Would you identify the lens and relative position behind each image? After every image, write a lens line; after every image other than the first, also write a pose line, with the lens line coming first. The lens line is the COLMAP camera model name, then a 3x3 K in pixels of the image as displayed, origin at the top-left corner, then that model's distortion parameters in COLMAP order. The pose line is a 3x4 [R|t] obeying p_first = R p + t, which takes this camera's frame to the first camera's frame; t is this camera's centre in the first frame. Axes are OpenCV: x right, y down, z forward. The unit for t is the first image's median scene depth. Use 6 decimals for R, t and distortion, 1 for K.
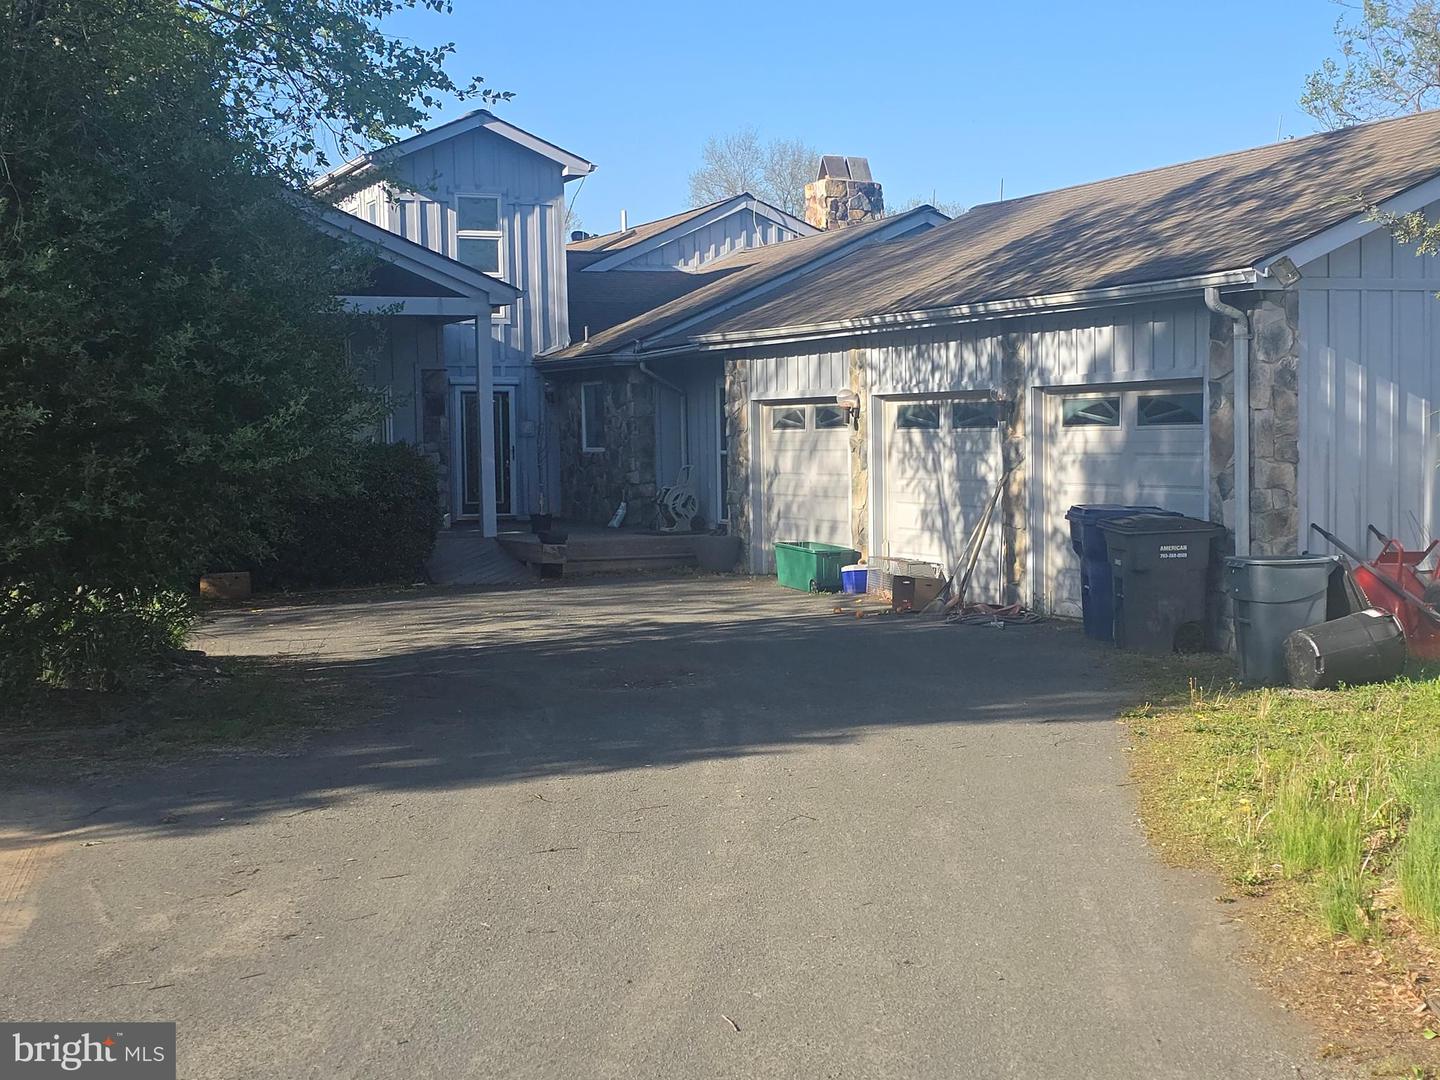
lens RADIAL K [[2158.0, 0, 753.4], [0, 2158.0, 538.8], [0, 0, 1]] dist [0.176944, 0.007333]
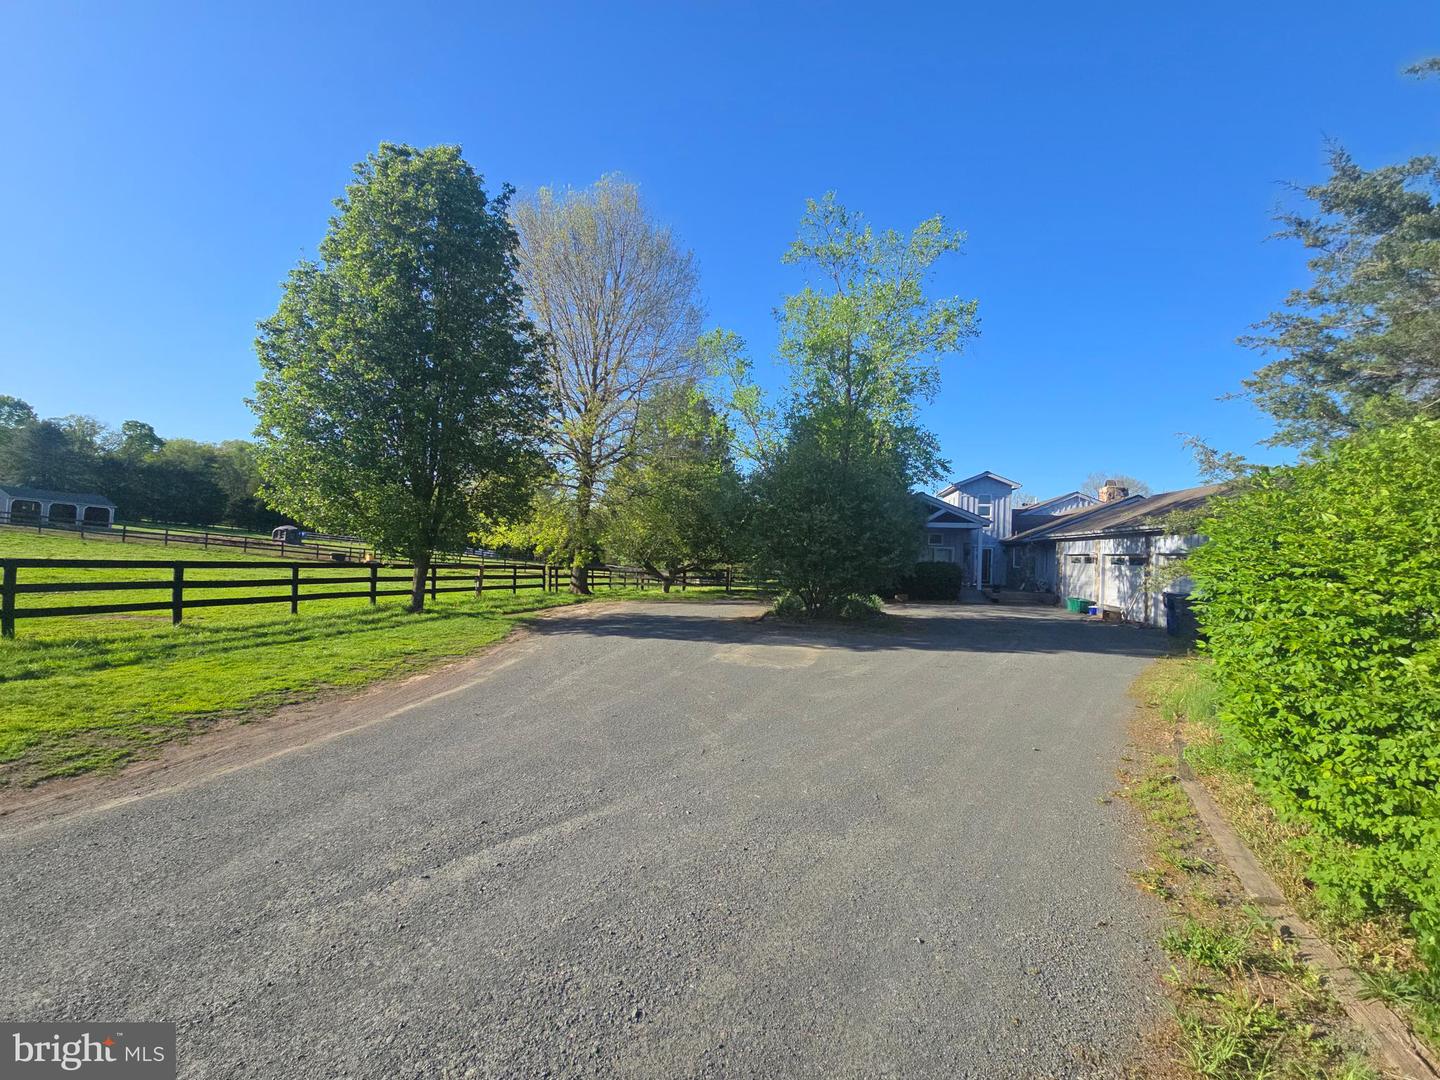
lens RADIAL K [[580.6, 0, 719.0], [0, 580.6, 553.4], [0, 0, 1]] dist [0.014290, -0.009029]
pose [[0.832566, 0.035419, -0.552792, 0.053225], [-0.065666, 0.997227, -0.035005, 0.000960], [0.550020, 0.065443, 0.832584, -0.040327]]
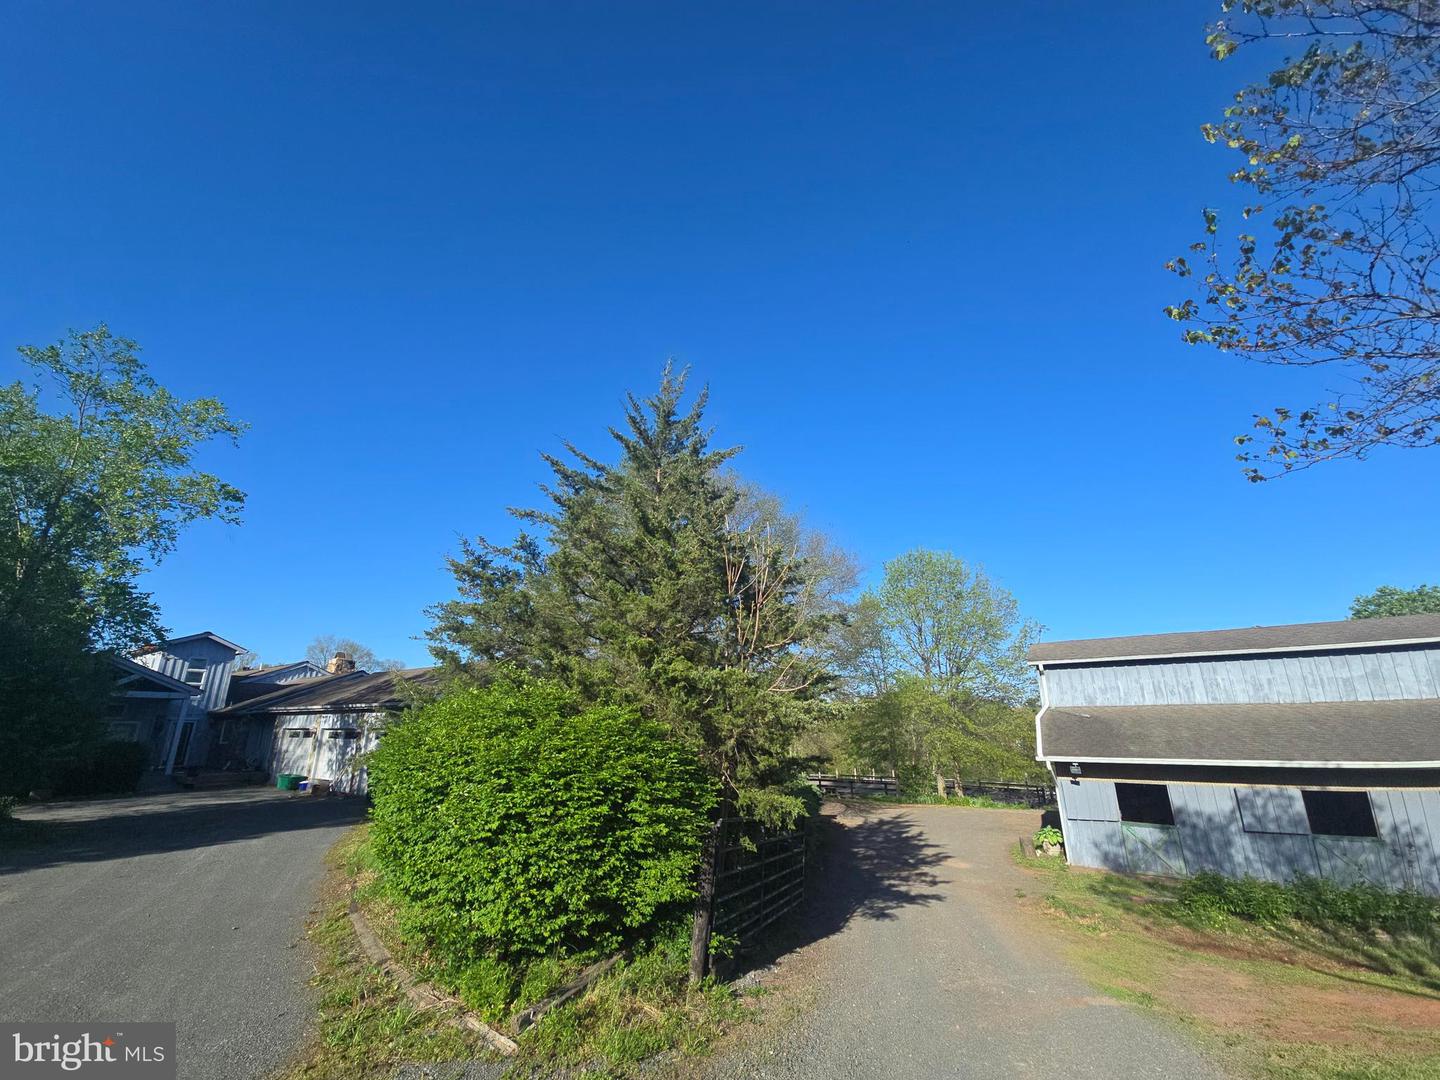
lens RADIAL K [[580.6, 0, 719.0], [0, 580.6, 553.4], [0, 0, 1]] dist [0.014290, -0.009029]
pose [[0.838777, 0.166324, 0.518448, 0.051492], [0.018913, 0.942725, -0.333035, -0.006257], [-0.544146, 0.289148, 0.787591, -0.148720]]
